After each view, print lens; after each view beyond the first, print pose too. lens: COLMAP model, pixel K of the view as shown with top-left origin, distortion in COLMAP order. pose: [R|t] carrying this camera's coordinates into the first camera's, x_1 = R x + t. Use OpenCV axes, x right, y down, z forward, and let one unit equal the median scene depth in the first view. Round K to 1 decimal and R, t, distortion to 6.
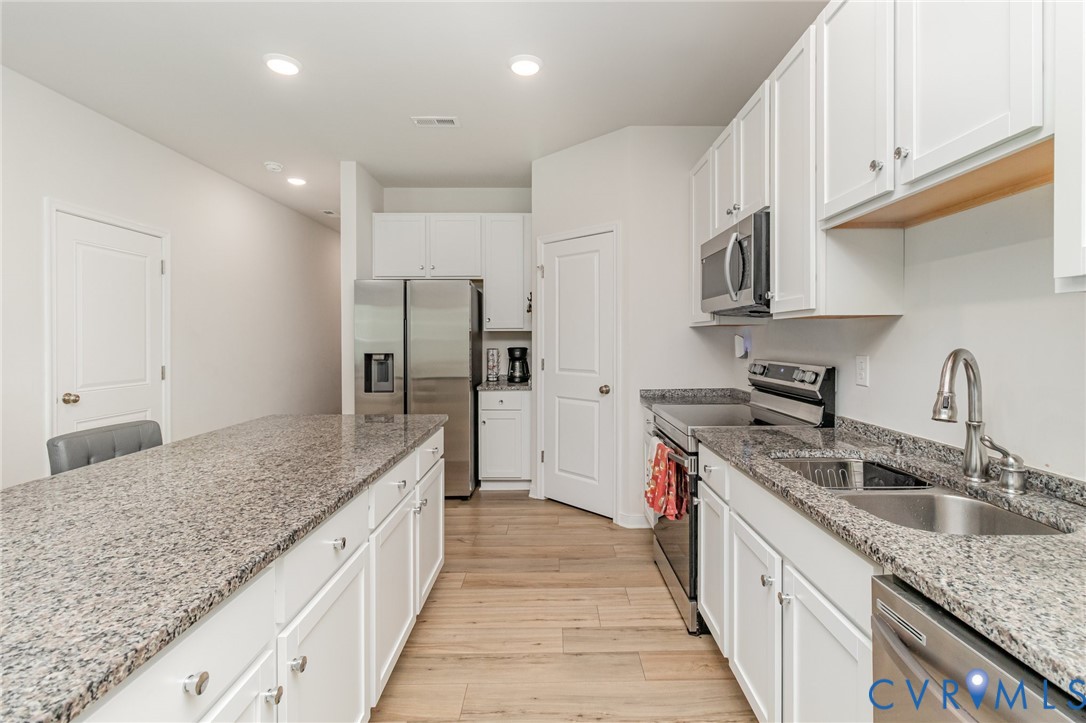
lens RADIAL K [[506.6, 0, 554.7], [0, 506.6, 343.6], [0, 0, 1]] dist [0.000234, 0.000290]
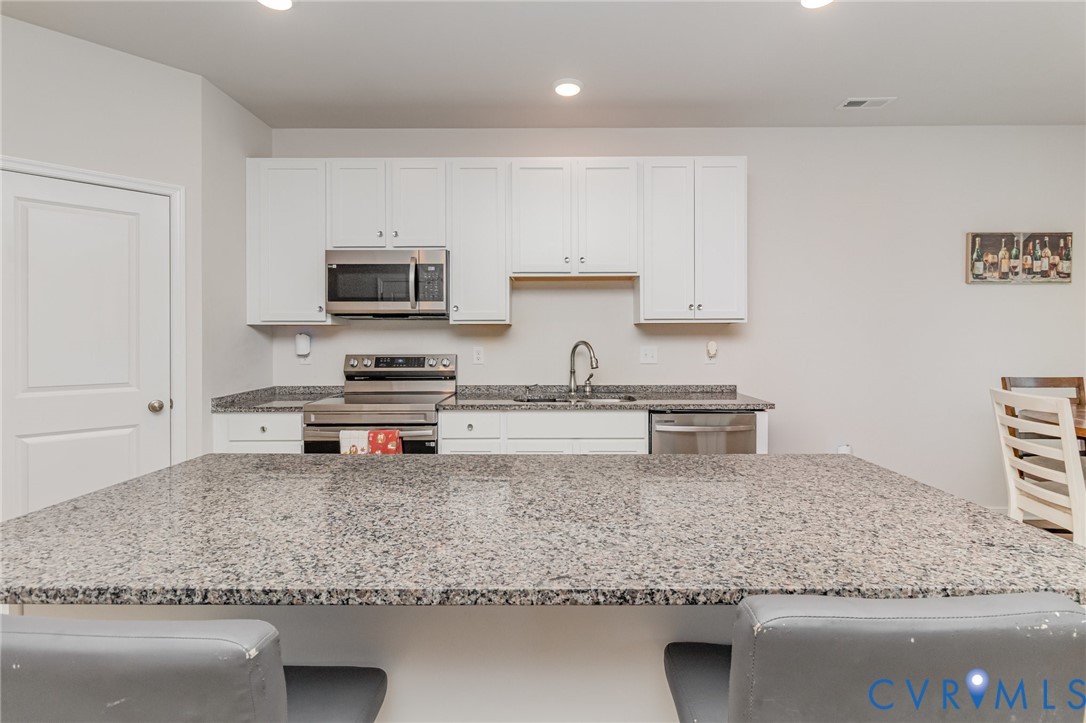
lens RADIAL K [[506.6, 0, 554.7], [0, 506.6, 343.6], [0, 0, 1]] dist [0.000234, 0.000290]
pose [[0.010672, -0.009781, 0.999895, -1.049568], [0.012039, 0.999881, 0.009652, -0.001166], [-0.999871, 0.011935, 0.010789, 0.675093]]
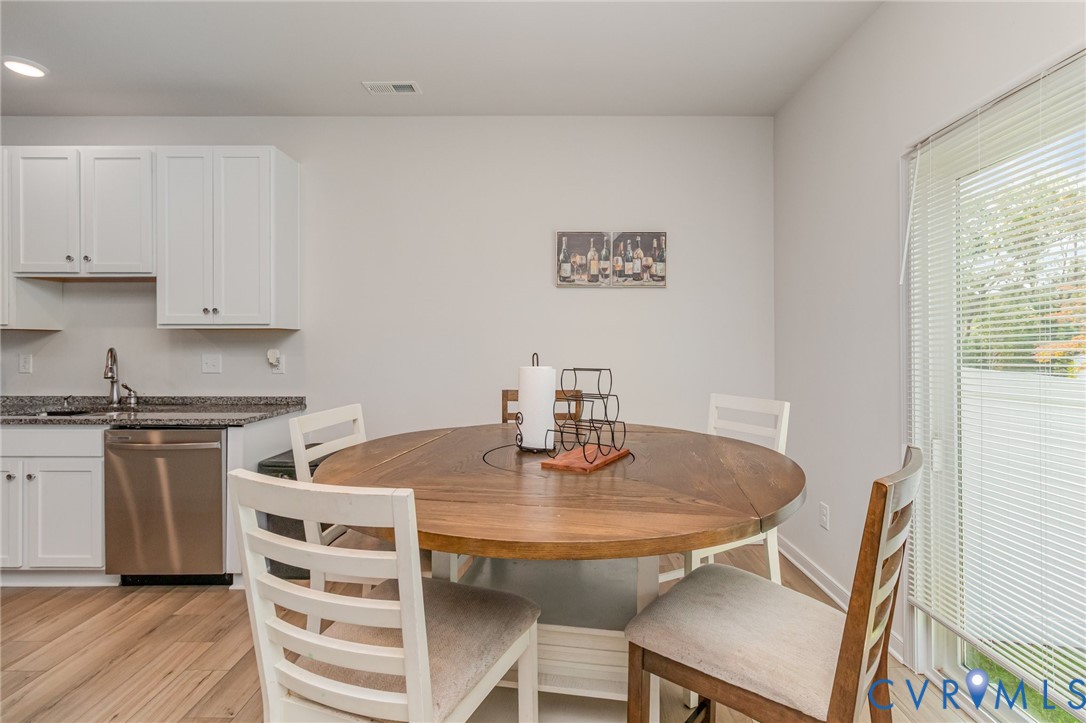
lens RADIAL K [[506.6, 0, 554.7], [0, 506.6, 343.6], [0, 0, 1]] dist [0.000234, 0.000290]
pose [[0.009479, 0.003149, 0.999950, -0.902375], [0.008602, 0.999958, -0.003230, 0.009712], [-0.999918, 0.008632, 0.009452, -0.629044]]
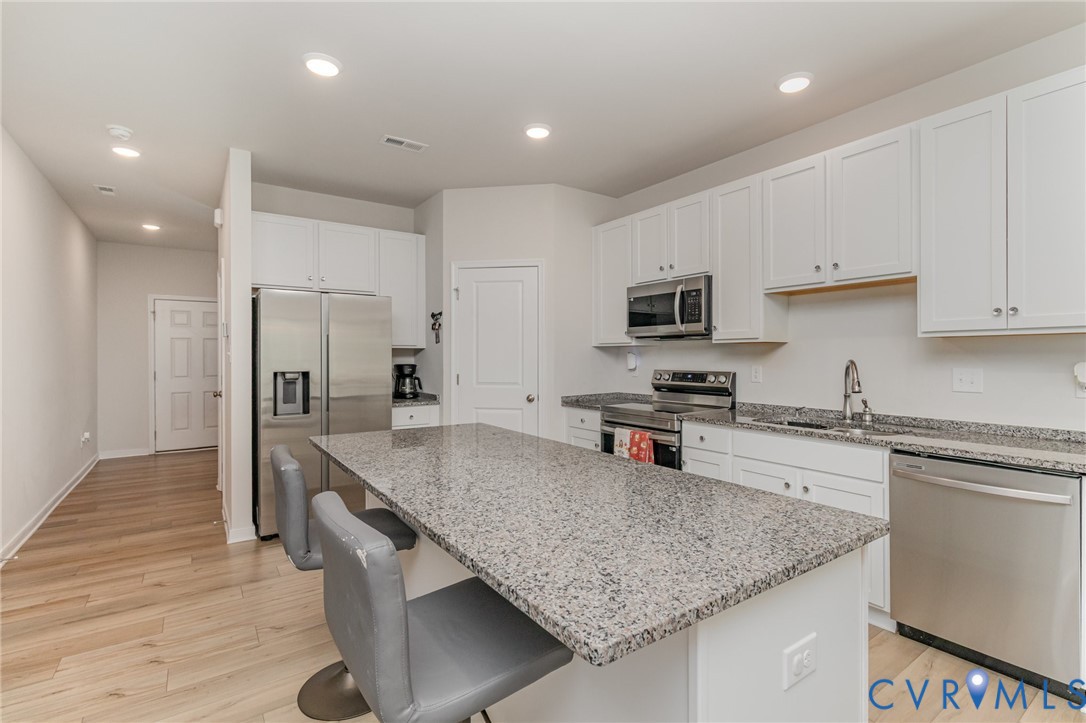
lens RADIAL K [[506.5, 0, 558.7], [0, 506.5, 356.7], [0, 0, 1]] dist [0.000285, 0.000151]
pose [[0.818727, 0.000158, 0.574184, -0.878712], [0.005427, 0.999953, -0.008014, 0.004733], [-0.574158, 0.009677, 0.818687, -0.026602]]
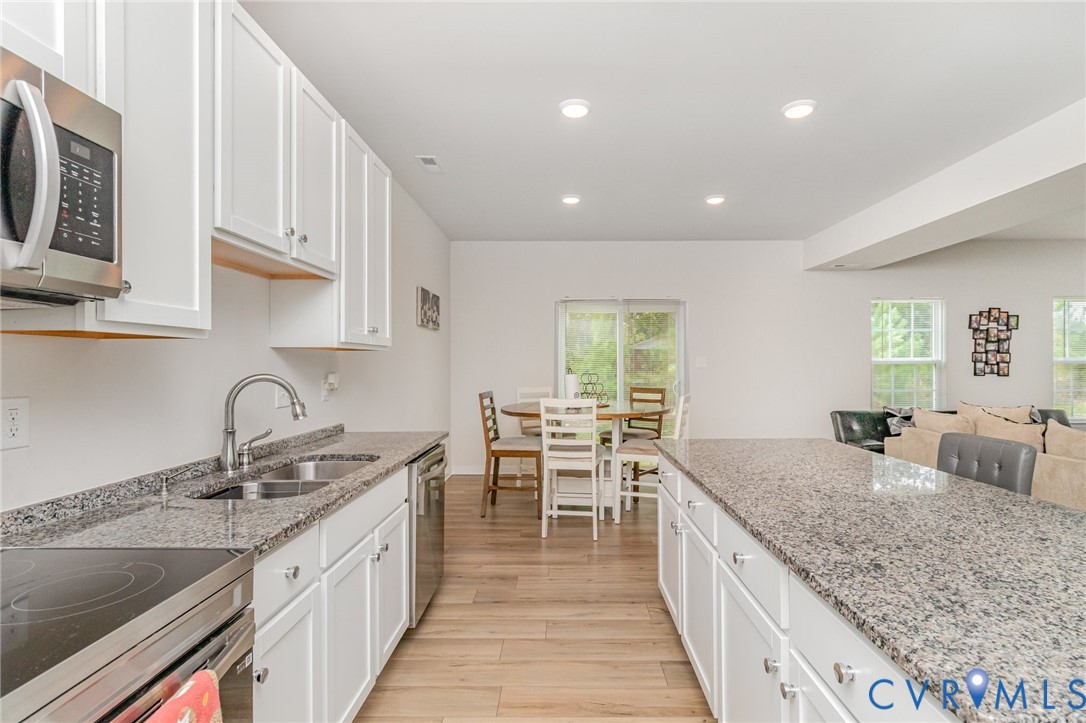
lens RADIAL K [[511.5, 0, 565.9], [0, 511.5, 362.2], [0, 0, 1]] dist [0.000303, 0.000099]
pose [[-0.999984, 0.003591, 0.004433, -0.043033], [0.003619, 0.999974, 0.006286, -0.018362], [-0.004410, 0.006302, -0.999970, 1.496014]]
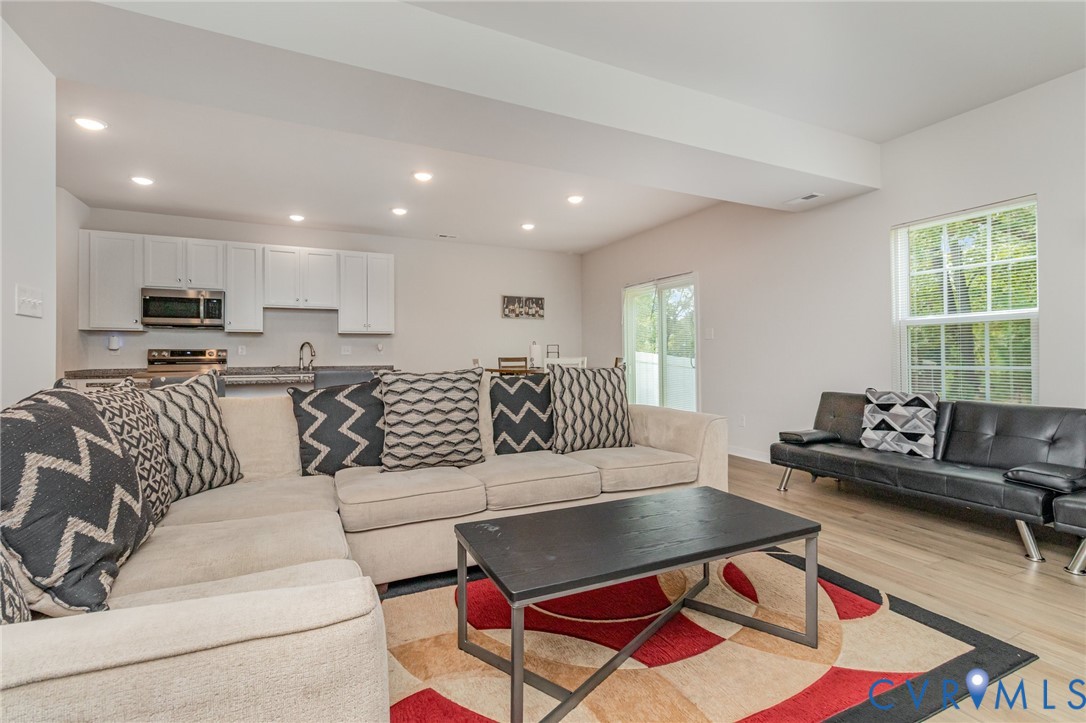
lens RADIAL K [[506.5, 0, 558.7], [0, 506.5, 356.7], [0, 0, 1]] dist [0.000285, 0.000151]
pose [[-0.439215, 0.003128, 0.898376, -2.783134], [0.013872, 0.999898, 0.003300, 0.101777], [-0.898275, 0.013911, -0.439214, 0.586417]]
